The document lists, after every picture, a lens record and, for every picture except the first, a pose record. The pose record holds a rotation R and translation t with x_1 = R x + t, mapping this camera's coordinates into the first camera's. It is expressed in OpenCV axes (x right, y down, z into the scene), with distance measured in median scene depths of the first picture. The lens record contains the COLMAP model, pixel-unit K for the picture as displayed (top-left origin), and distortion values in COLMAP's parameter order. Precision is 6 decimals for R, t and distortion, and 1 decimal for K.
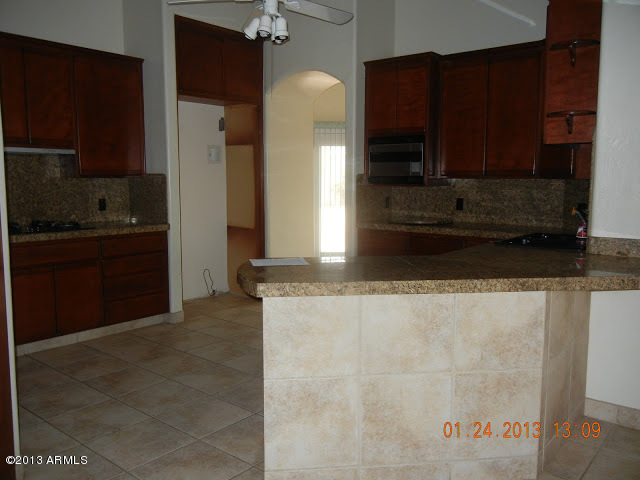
lens RADIAL K [[542.4, 0, 321.4], [0, 542.4, 241.7], [0, 0, 1]] dist [-0.001212, 0.002187]
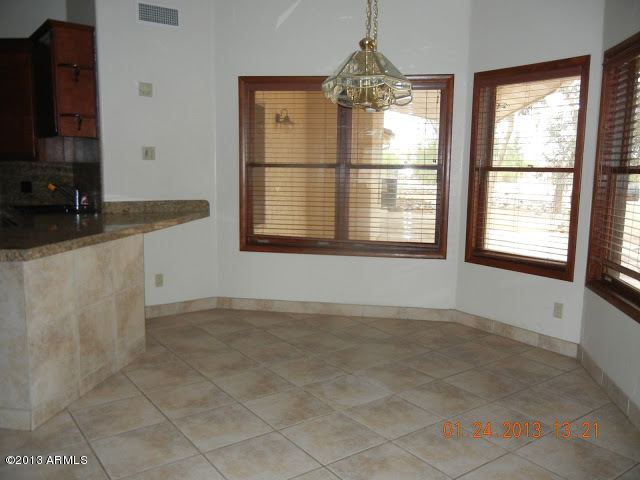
lens RADIAL K [[542.4, 0, 320.5], [0, 542.4, 239.5], [0, 0, 1]] dist [-0.001212, 0.002187]
pose [[0.250202, -0.120207, 0.960703, -1.301794], [0.088868, 0.990925, 0.100845, -0.007710], [-0.964107, 0.060144, 0.258614, 0.089773]]
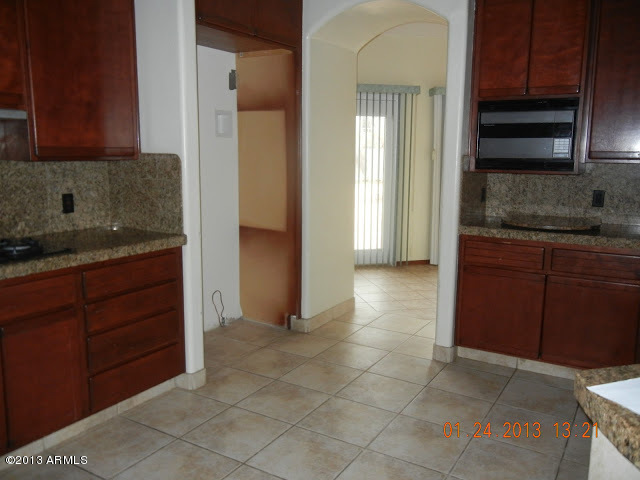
lens RADIAL K [[542.4, 0, 318.8], [0, 542.4, 242.7], [0, 0, 1]] dist [-0.001212, 0.002187]
pose [[0.990732, -0.016830, 0.134785, -0.198088], [0.010184, 0.998705, 0.049842, -0.049671], [-0.135449, -0.048007, 0.989621, 0.338190]]
